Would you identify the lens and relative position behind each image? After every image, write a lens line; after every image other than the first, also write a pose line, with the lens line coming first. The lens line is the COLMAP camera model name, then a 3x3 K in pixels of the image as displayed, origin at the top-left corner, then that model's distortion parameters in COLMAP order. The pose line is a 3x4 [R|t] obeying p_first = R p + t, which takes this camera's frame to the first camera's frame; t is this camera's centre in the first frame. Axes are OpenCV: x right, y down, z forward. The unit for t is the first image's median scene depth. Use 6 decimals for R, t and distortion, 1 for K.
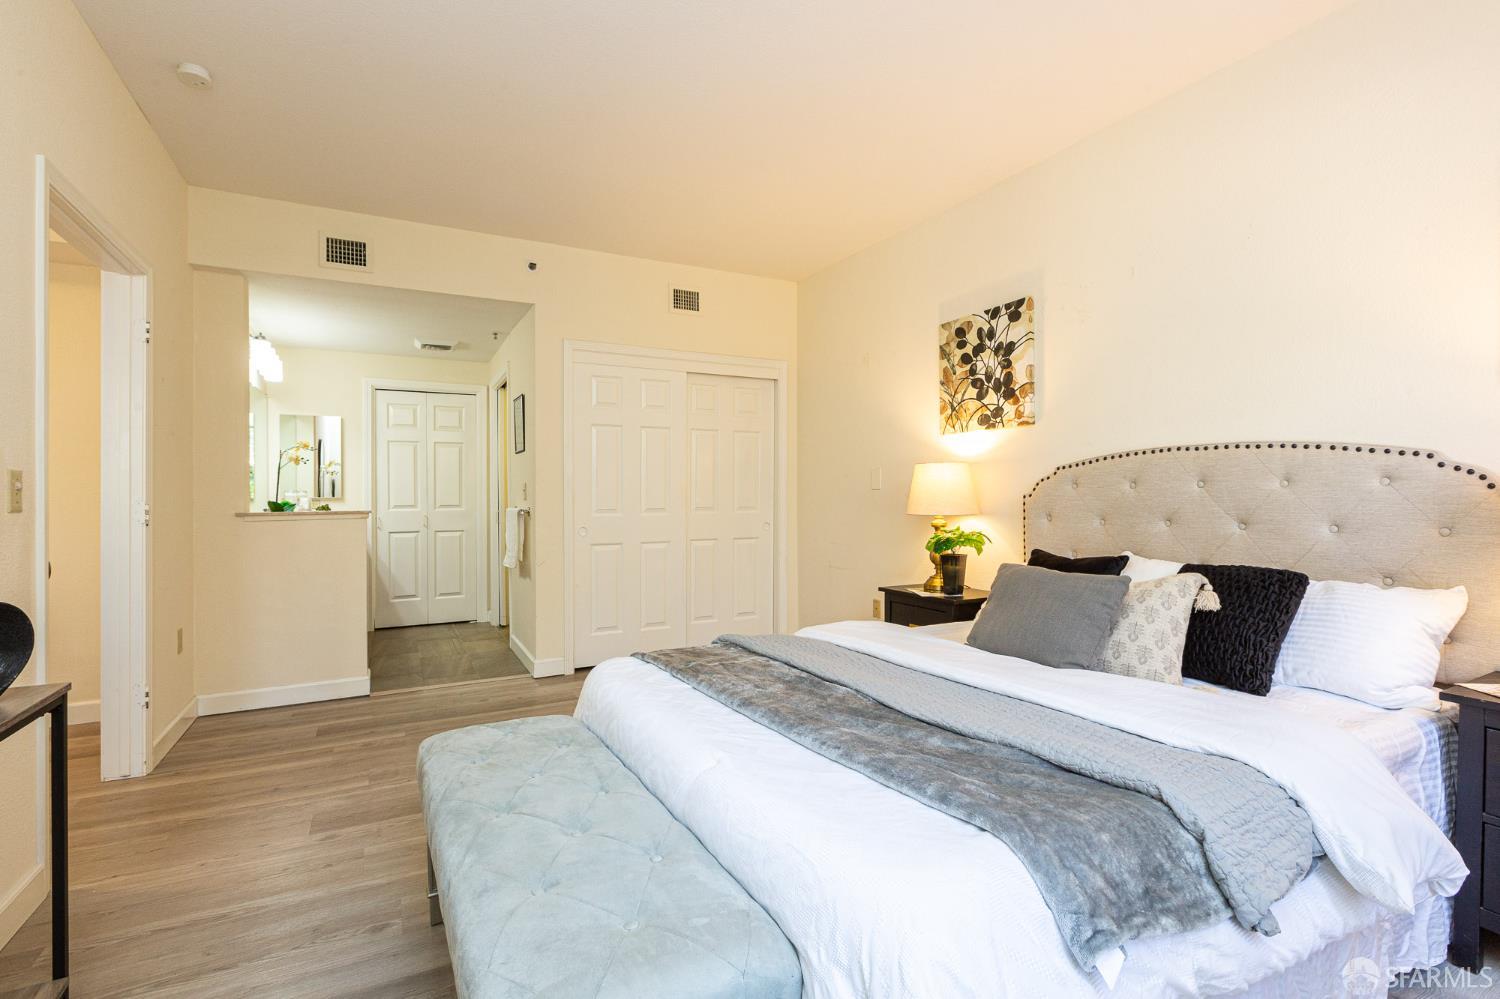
lens RADIAL K [[678.9, 0, 749.7], [0, 678.9, 494.5], [0, 0, 1]] dist [-0.007455, -0.000363]
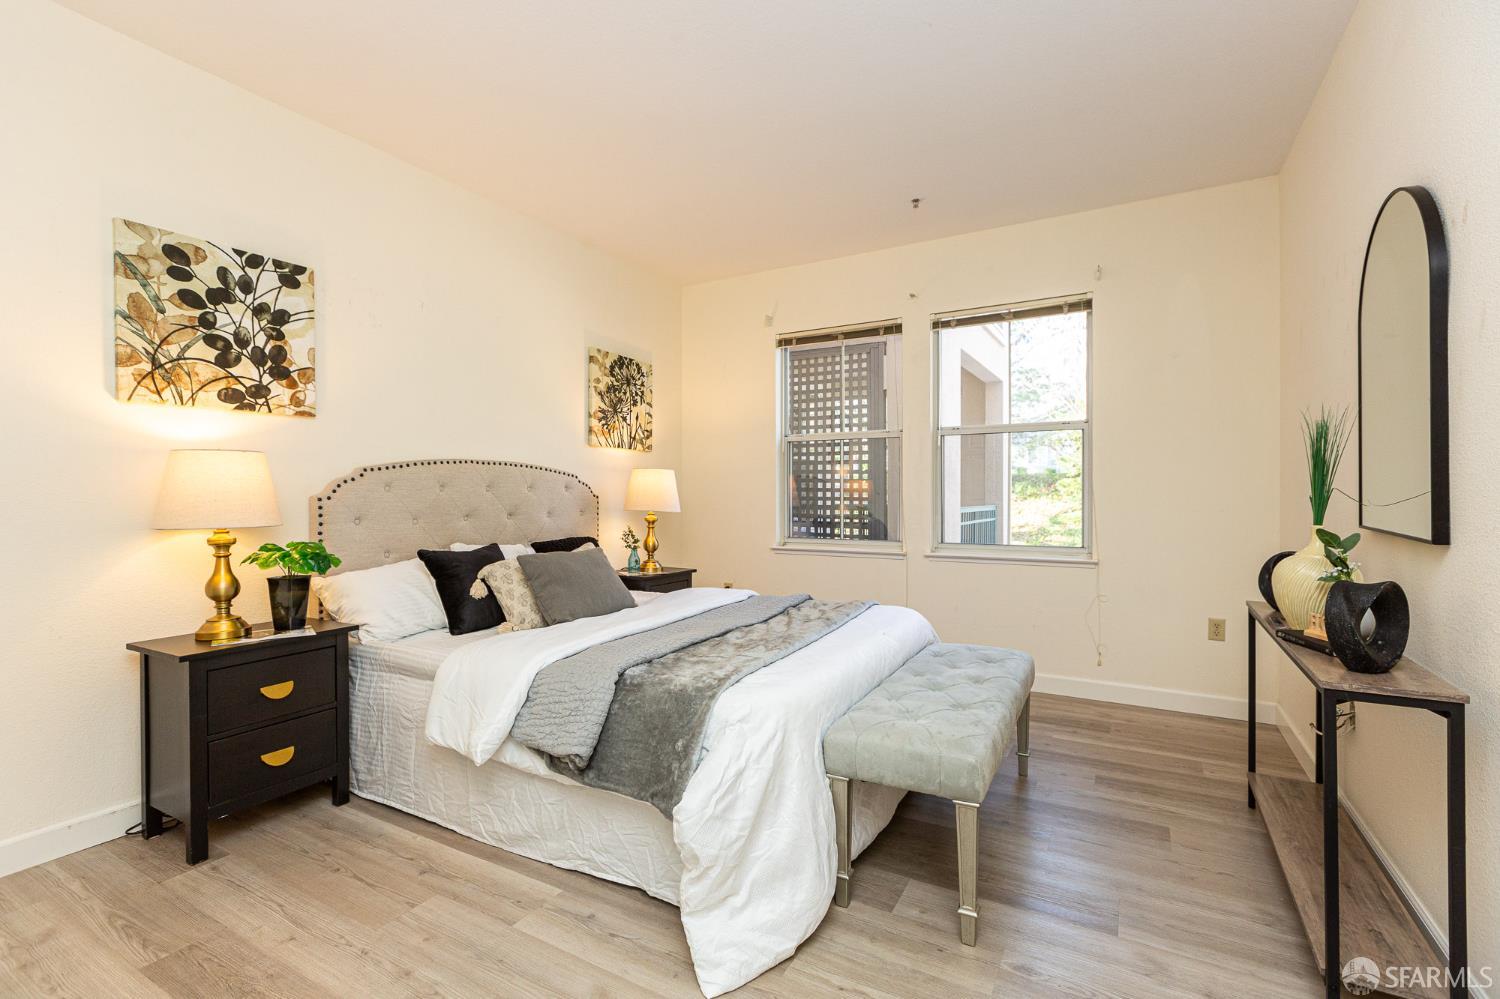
lens RADIAL K [[665.4, 0, 752.2], [0, 665.4, 499.3], [0, 0, 1]] dist [0.001796, -0.000676]
pose [[-0.524779, -0.009430, 0.851186, -0.576361], [-0.003188, 0.999953, 0.009112, -0.006032], [-0.851232, 0.002068, -0.524785, 0.908647]]
